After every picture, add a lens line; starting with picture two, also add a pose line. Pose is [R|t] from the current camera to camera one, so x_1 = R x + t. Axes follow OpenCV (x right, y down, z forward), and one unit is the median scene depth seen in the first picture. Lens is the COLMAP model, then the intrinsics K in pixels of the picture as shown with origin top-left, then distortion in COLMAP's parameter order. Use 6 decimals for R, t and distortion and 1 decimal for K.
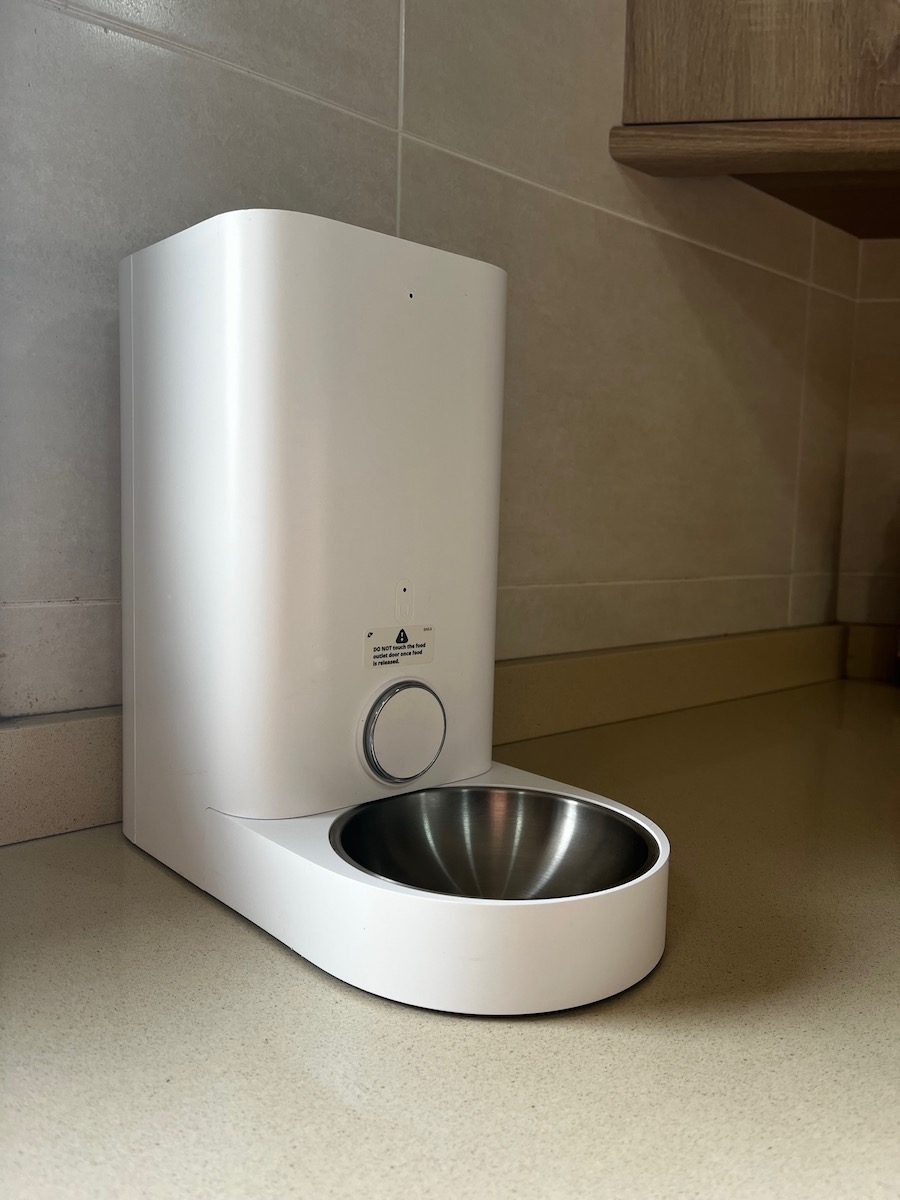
lens RADIAL K [[921.9, 0, 448.6], [0, 921.9, 592.5], [0, 0, 1]] dist [0.035772, -0.064114]
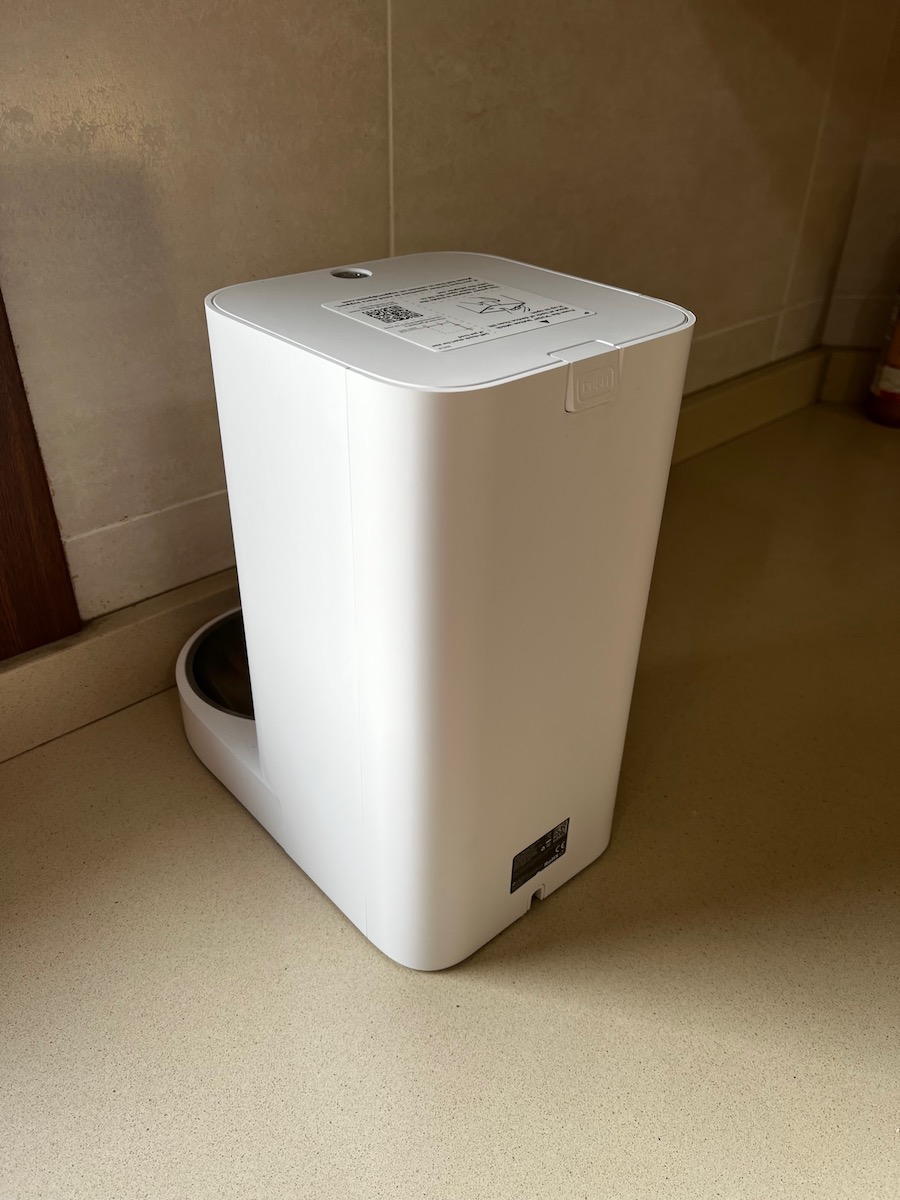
lens RADIAL K [[921.9, 0, 450.8], [0, 921.9, 606.3], [0, 0, 1]] dist [0.035772, -0.064114]
pose [[0.999805, -0.013624, 0.014284, -0.033369], [0.005450, 0.886028, 0.463600, -0.778429], [-0.018972, -0.463431, 0.885930, -0.131021]]
